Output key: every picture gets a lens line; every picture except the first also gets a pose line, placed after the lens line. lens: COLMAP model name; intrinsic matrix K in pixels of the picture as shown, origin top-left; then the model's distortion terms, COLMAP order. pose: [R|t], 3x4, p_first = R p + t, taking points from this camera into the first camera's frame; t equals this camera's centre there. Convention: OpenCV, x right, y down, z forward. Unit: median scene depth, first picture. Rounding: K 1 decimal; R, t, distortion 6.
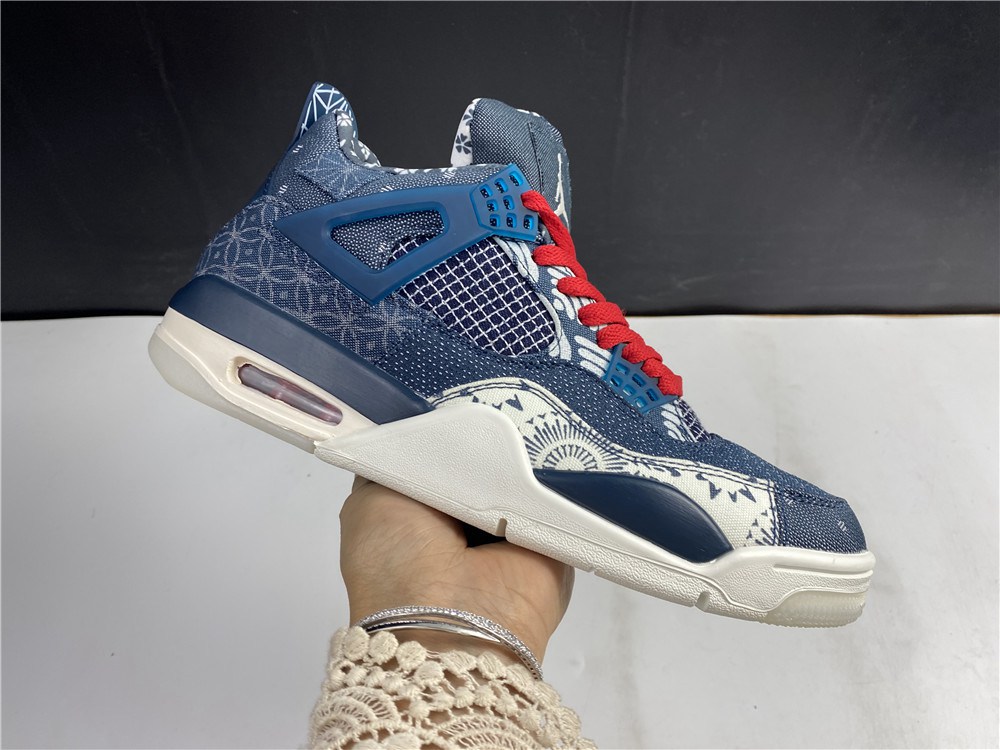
lens RADIAL K [[759.2, 0, 498.5], [0, 759.2, 378.9], [0, 0, 1]] dist [-0.021690, -0.011594]
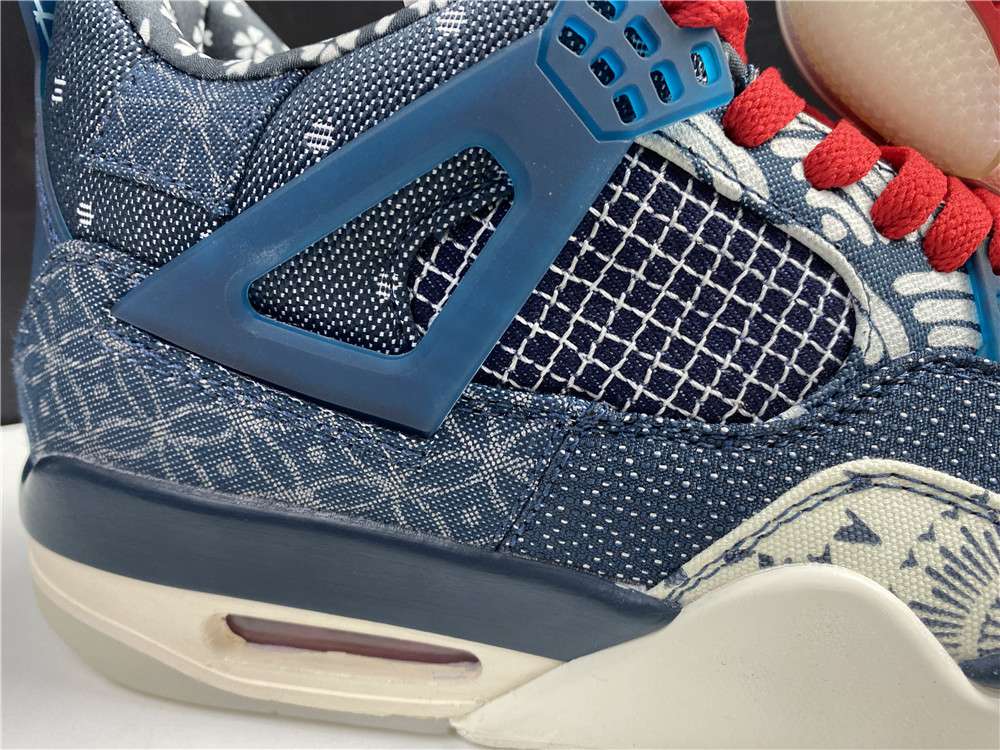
lens RADIAL K [[759.2, 0, 502.5], [0, 759.2, 374.8], [0, 0, 1]] dist [-0.021690, -0.011594]
pose [[0.911136, -0.401061, -0.094768, -0.077715], [0.406442, 0.836534, 0.367445, -0.258419], [-0.068091, -0.373310, 0.925204, 0.623983]]
